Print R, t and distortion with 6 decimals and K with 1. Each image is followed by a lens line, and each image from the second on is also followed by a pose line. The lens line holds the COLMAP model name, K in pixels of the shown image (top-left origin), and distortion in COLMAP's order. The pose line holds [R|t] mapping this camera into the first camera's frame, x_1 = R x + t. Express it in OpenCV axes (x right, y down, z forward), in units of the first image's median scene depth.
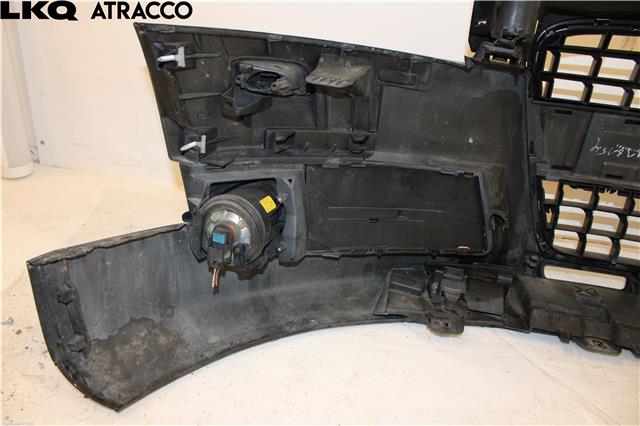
lens RADIAL K [[513.7, 0, 317.3], [0, 513.7, 214.2], [0, 0, 1]] dist [-0.153379, 0.115581]
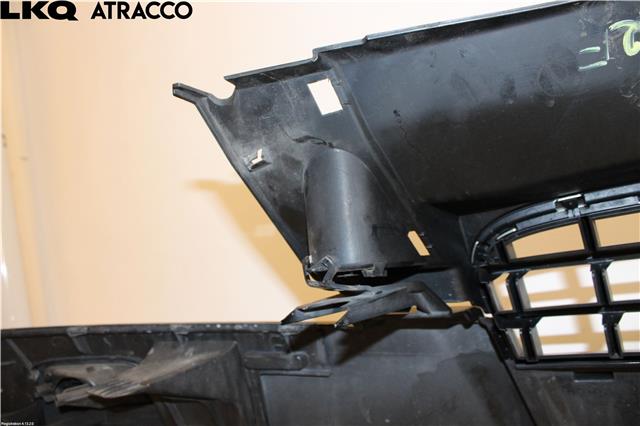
lens RADIAL K [[513.7, 0, 317.3], [0, 513.7, 214.2], [0, 0, 1]] dist [-0.153379, 0.115581]
pose [[0.902832, -0.224661, -0.366635, 0.512789], [0.019184, 0.872850, -0.487611, -0.122533], [0.429565, 0.433198, 0.792347, 0.450332]]
